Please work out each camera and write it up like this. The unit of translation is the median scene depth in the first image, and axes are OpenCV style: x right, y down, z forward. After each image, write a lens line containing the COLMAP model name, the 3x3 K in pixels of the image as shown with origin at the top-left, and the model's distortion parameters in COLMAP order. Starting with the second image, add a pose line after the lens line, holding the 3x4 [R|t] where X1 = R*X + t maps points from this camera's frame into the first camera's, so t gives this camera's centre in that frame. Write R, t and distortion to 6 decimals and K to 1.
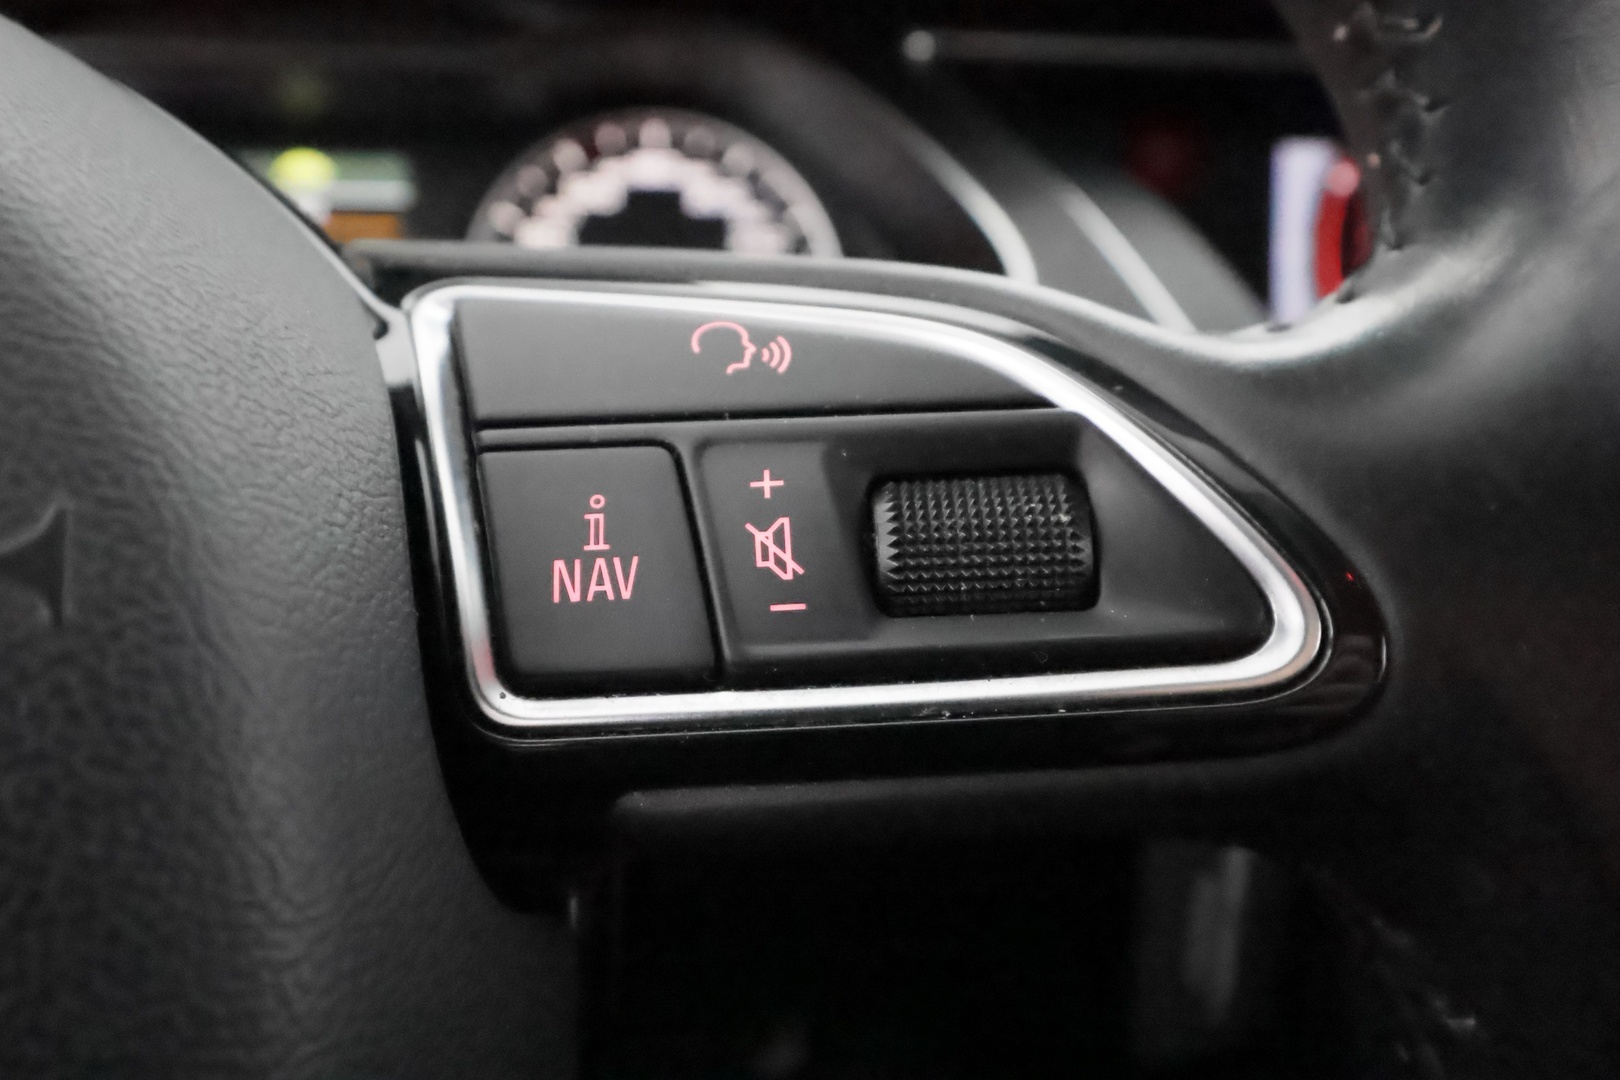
lens RADIAL K [[1112.9, 0, 813.9], [0, 1112.9, 547.6], [0, 0, 1]] dist [0.006012, -0.000018]
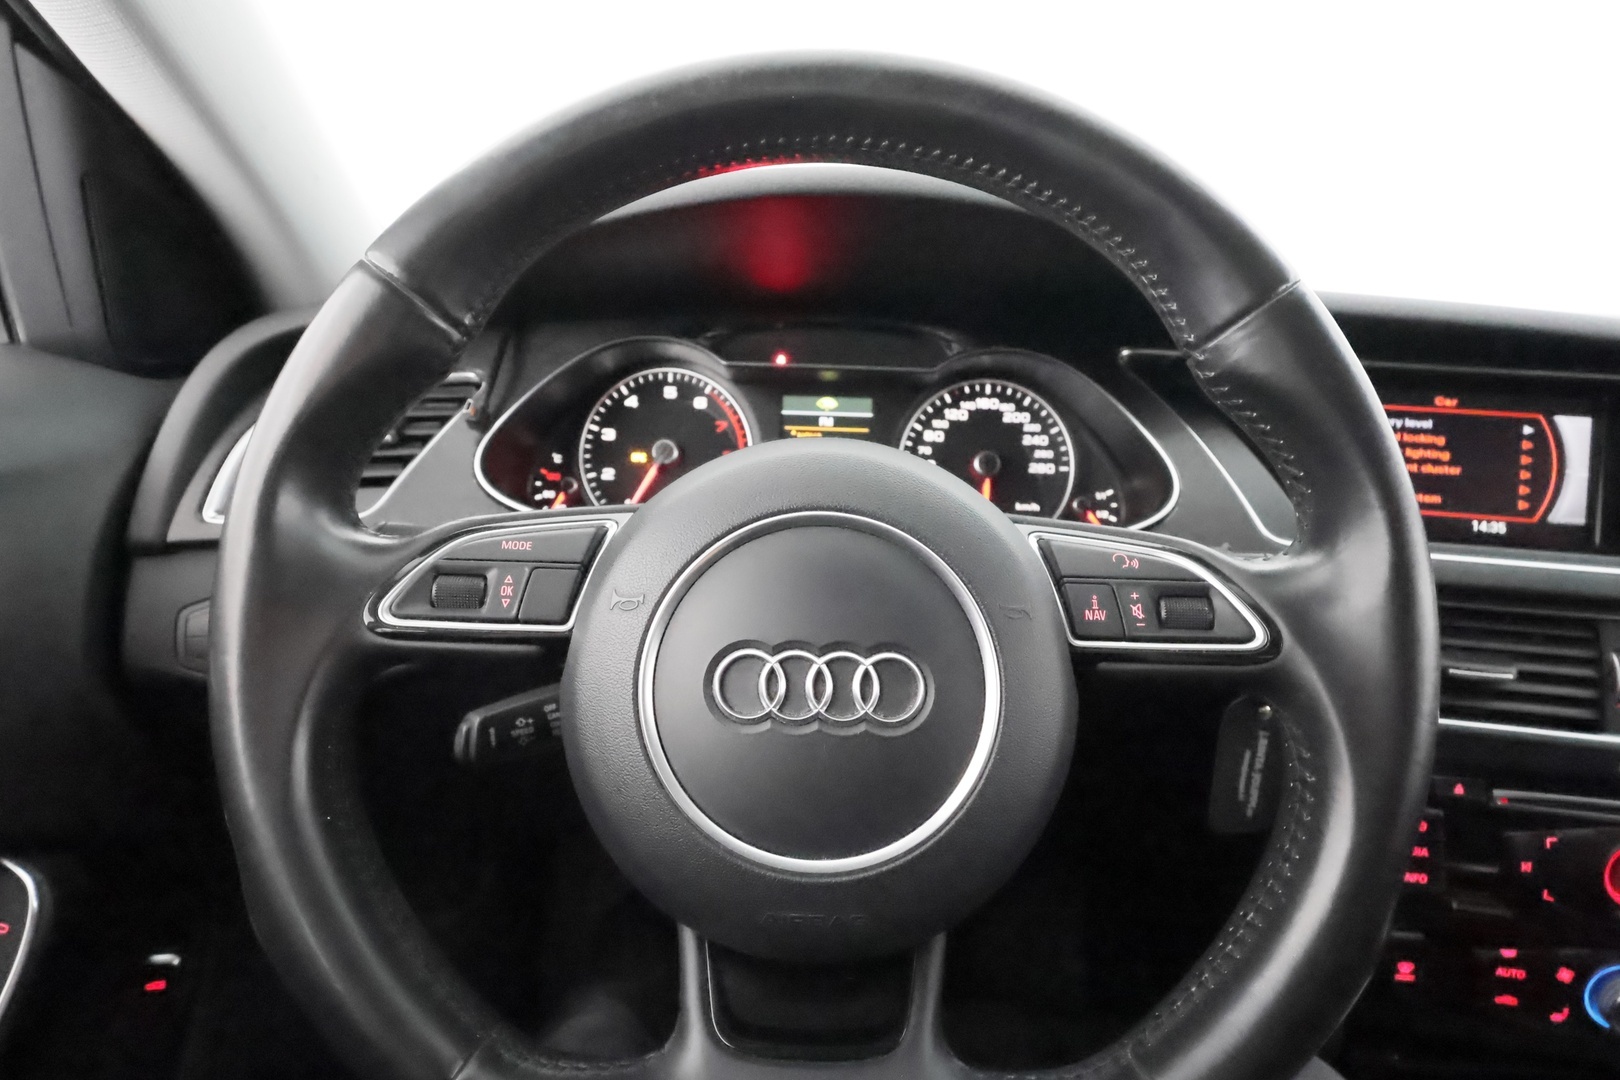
lens RADIAL K [[854.6, 0, 816.5], [0, 854.6, 545.0], [0, 0, 1]] dist [-0.000345, 0.000607]
pose [[0.985682, 0.058506, -0.158139, -0.757092], [-0.062029, 0.997922, -0.017426, -0.120370], [0.156791, 0.026986, 0.987263, -2.522144]]
